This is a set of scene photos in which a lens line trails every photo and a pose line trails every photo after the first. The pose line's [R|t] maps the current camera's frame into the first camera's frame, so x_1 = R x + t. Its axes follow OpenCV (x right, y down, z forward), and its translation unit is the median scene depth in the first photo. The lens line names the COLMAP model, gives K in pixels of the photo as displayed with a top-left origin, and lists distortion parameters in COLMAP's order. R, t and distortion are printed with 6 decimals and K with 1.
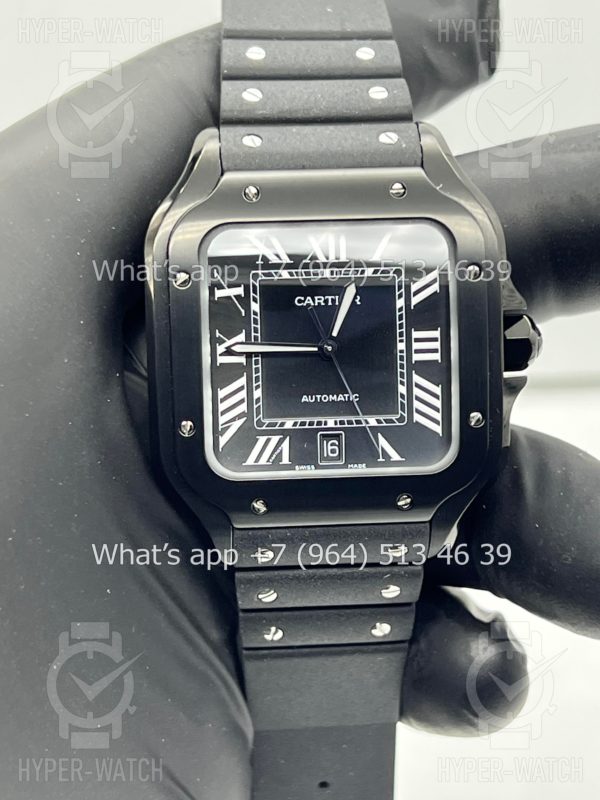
lens RADIAL K [[2052.9, 0, 290.6], [0, 2052.9, 357.6], [0, 0, 1]] dist [0.205775, 0.000000]
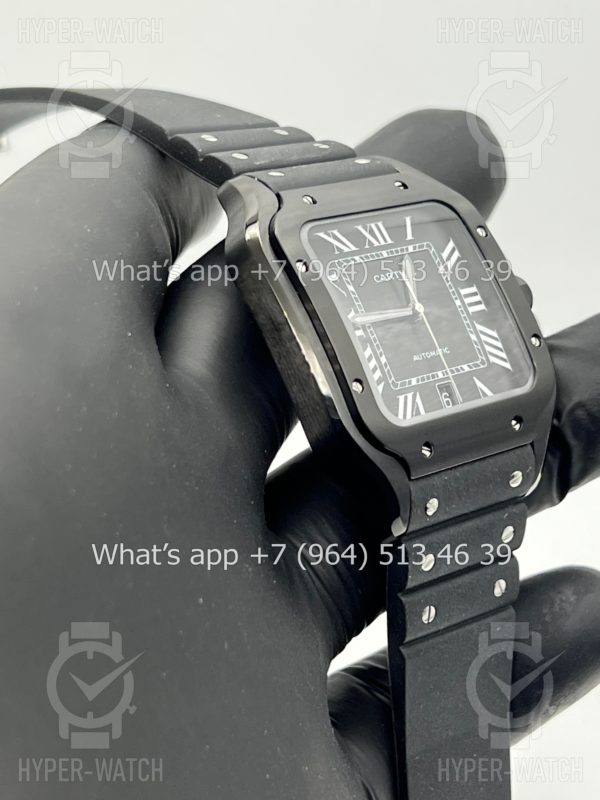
lens RADIAL K [[2052.9, 0, 299.9], [0, 2052.9, 400.3], [0, 0, 1]] dist [0.205775, 0.000000]
pose [[0.772346, -0.189506, 0.606275, -0.707837], [0.407372, 0.880102, -0.243862, 0.281577], [-0.487371, 0.435325, 0.756942, 0.210284]]
